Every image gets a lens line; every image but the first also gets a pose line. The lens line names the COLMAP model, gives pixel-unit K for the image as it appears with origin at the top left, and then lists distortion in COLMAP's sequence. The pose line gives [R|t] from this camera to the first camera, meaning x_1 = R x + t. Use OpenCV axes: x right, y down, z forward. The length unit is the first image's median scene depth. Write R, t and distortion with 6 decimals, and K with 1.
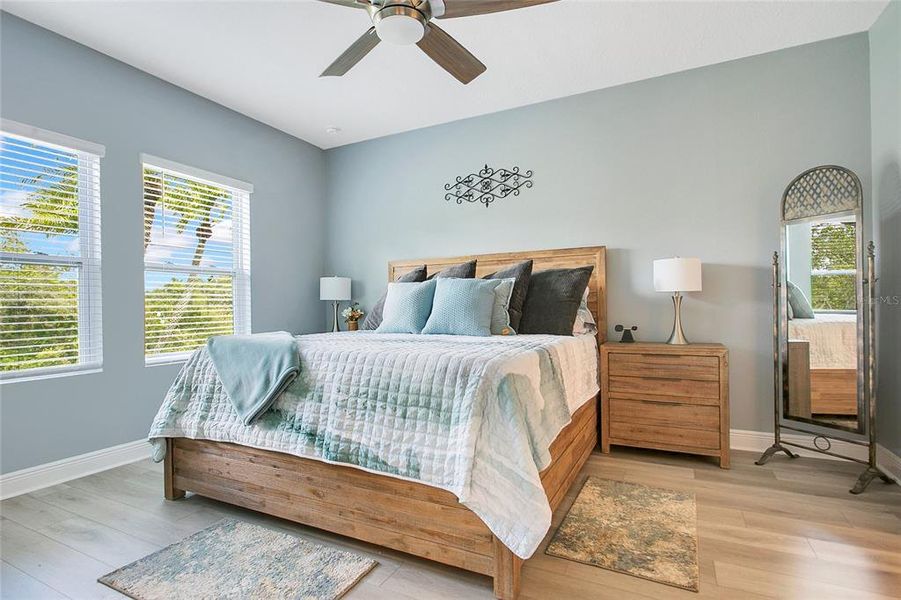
lens RADIAL K [[443.8, 0, 450.4], [0, 443.8, 312.1], [0, 0, 1]] dist [0.000892, 0.000022]
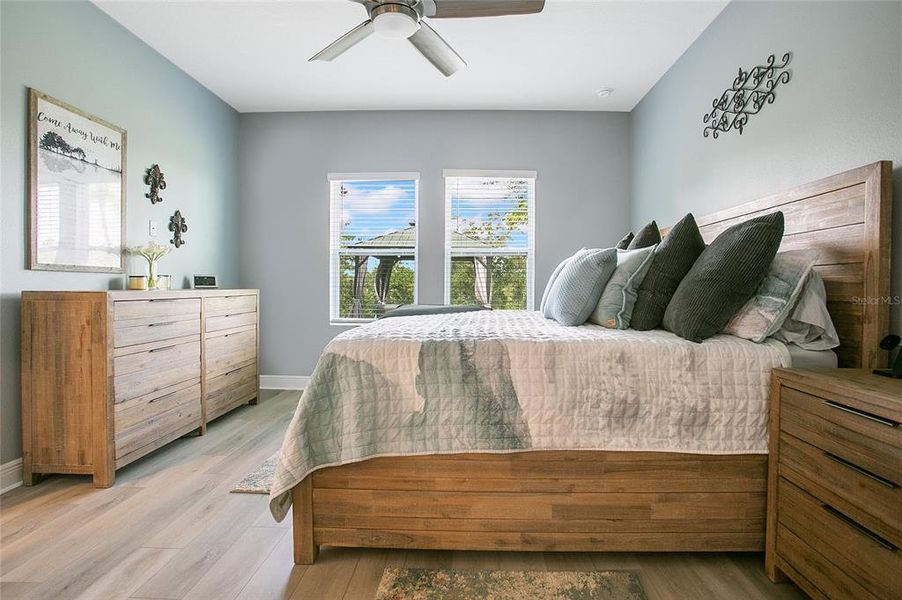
lens RADIAL K [[449.3, 0, 446.4], [0, 449.3, 299.6], [0, 0, 1]] dist [-0.023356, -0.000113]
pose [[0.435439, 0.042580, -0.899210, 0.506288], [-0.019929, 0.999092, 0.037659, -0.013420], [0.899997, 0.001523, 0.435893, 0.352454]]
